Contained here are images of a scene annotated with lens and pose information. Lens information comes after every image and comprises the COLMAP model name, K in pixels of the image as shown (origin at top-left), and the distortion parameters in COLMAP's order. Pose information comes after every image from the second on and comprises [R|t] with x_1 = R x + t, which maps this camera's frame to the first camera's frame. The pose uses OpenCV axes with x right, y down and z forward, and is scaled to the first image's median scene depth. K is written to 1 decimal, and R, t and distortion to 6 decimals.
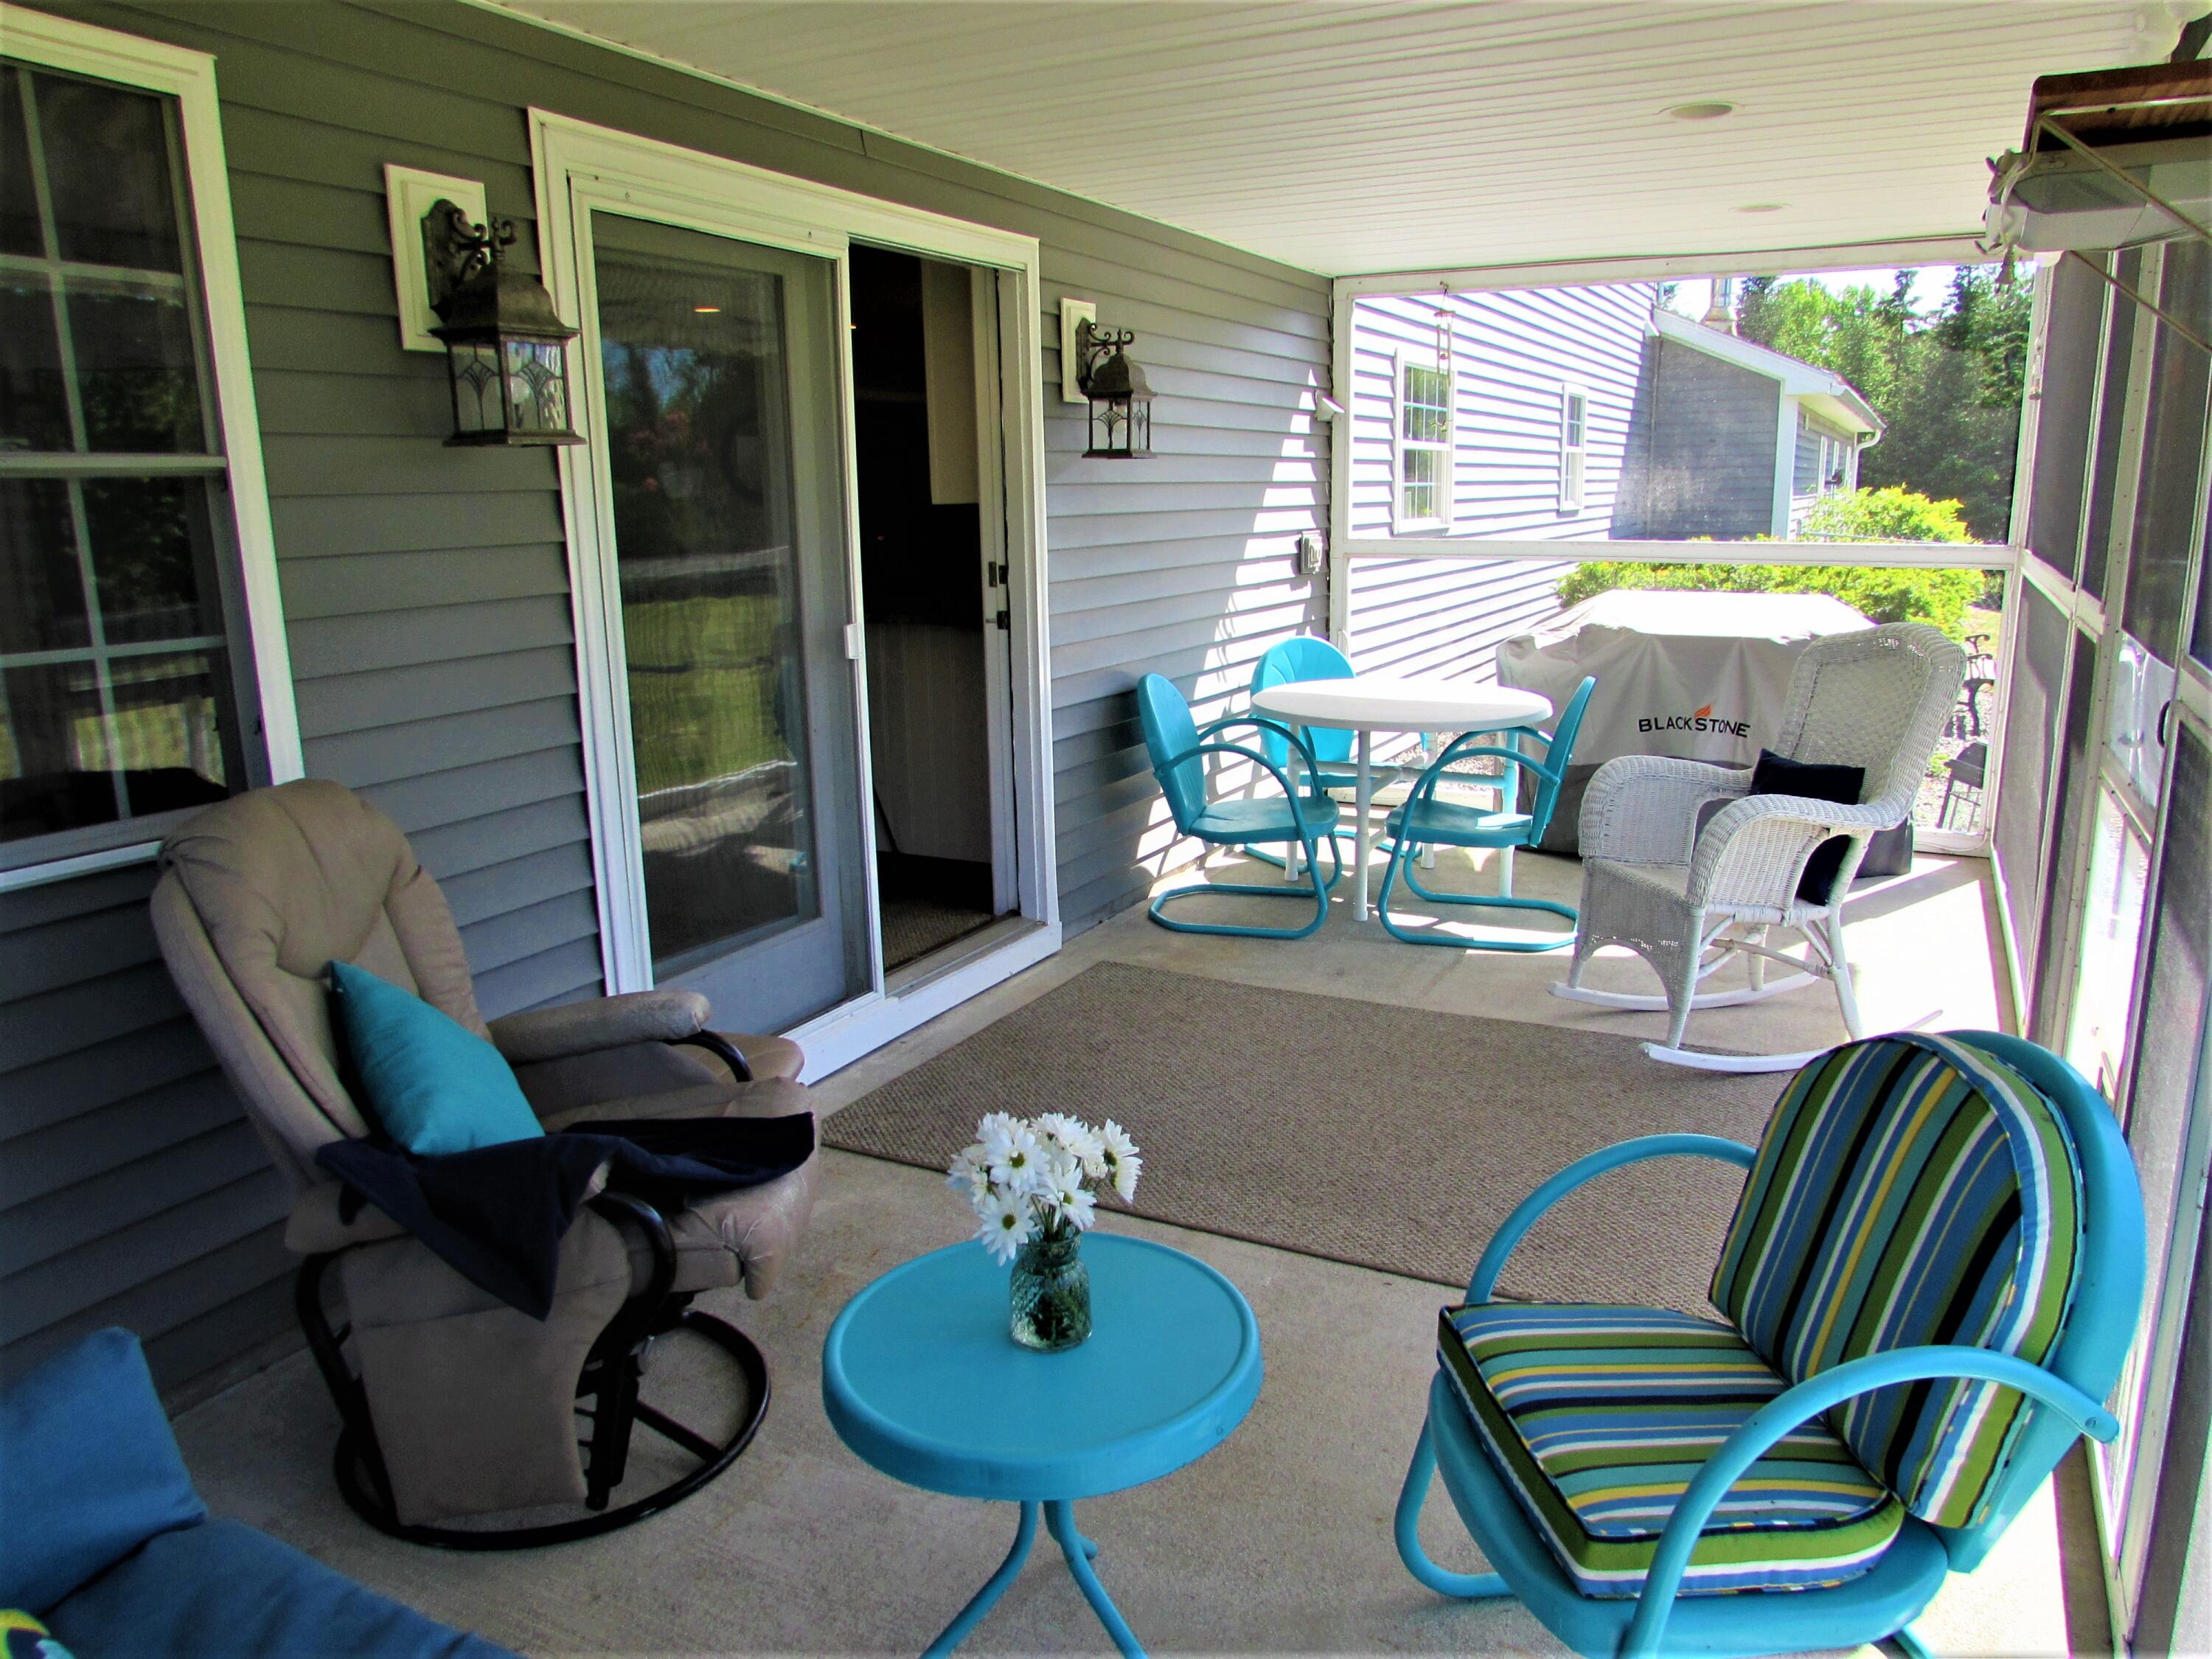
lens RADIAL K [[1582.3, 0, 1106.0], [0, 1582.3, 829.5], [0, 0, 1]] dist [-0.017651, -0.002492]
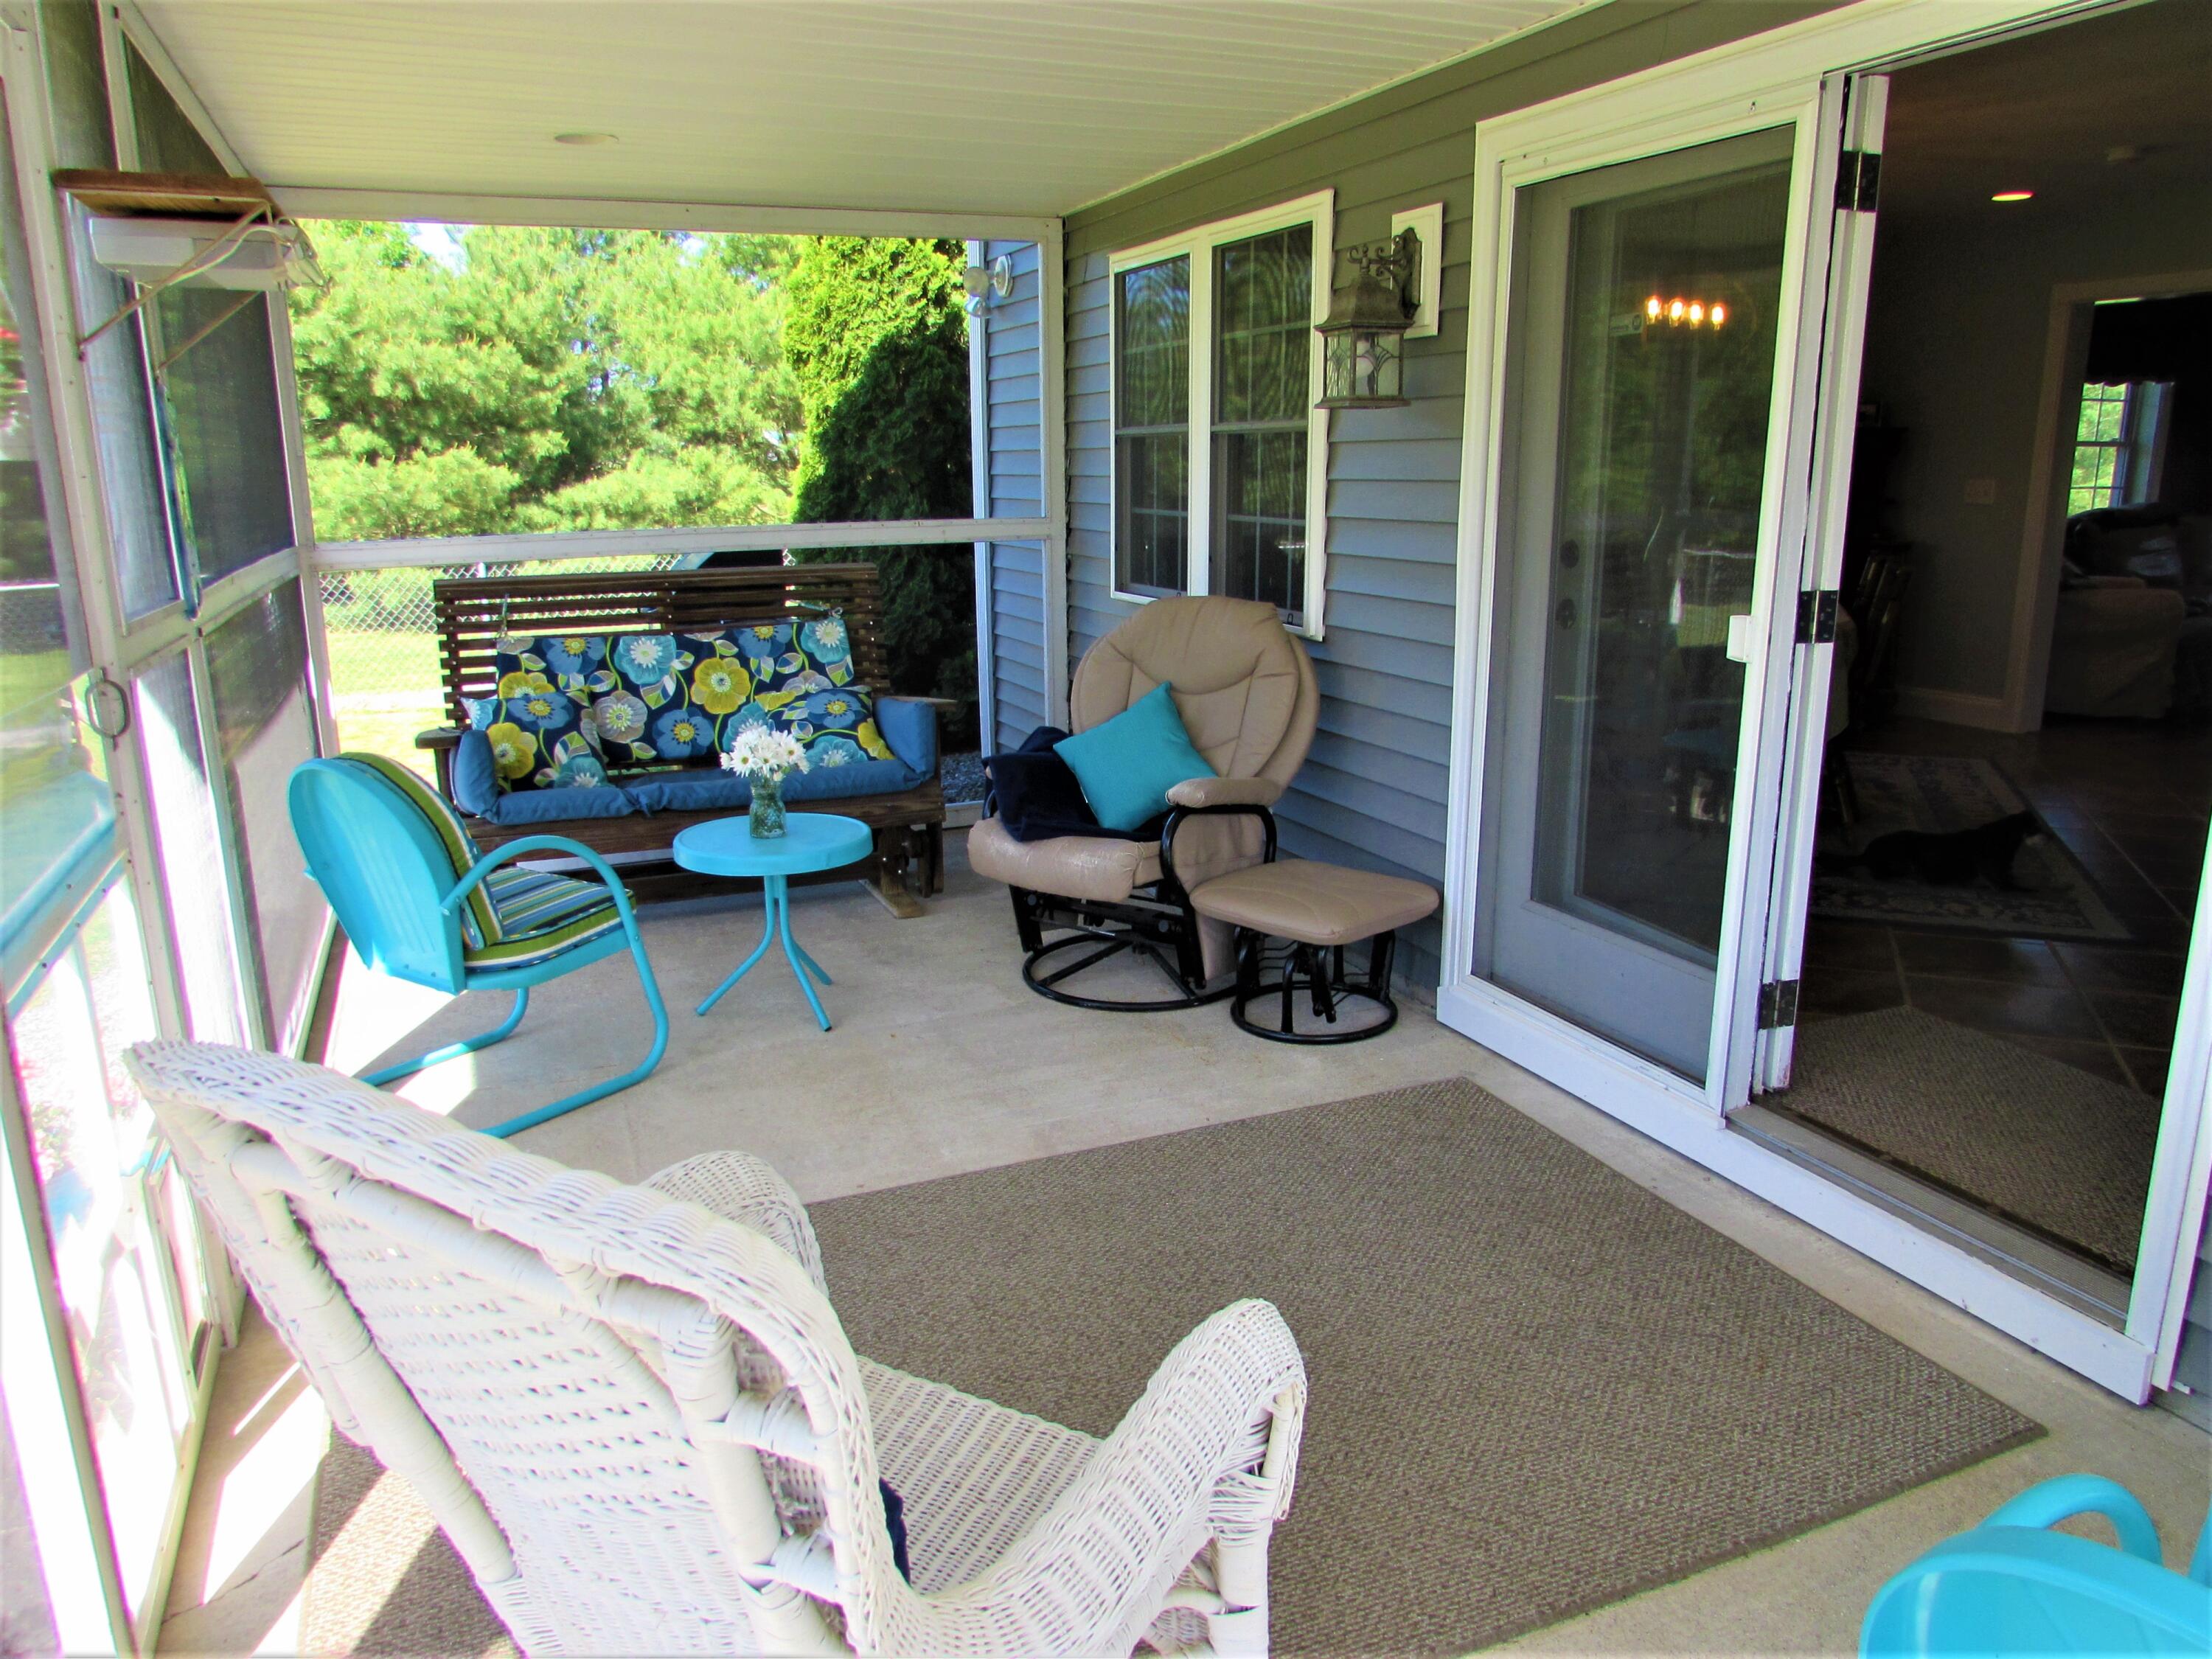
lens RADIAL K [[1582.3, 0, 1106.0], [0, 1582.3, 829.5], [0, 0, 1]] dist [-0.017651, -0.002492]
pose [[-0.651200, 0.200577, -0.731920, 0.758723], [-0.133398, 0.919172, 0.370578, -0.341088], [0.747090, 0.338958, -0.571808, 1.540800]]
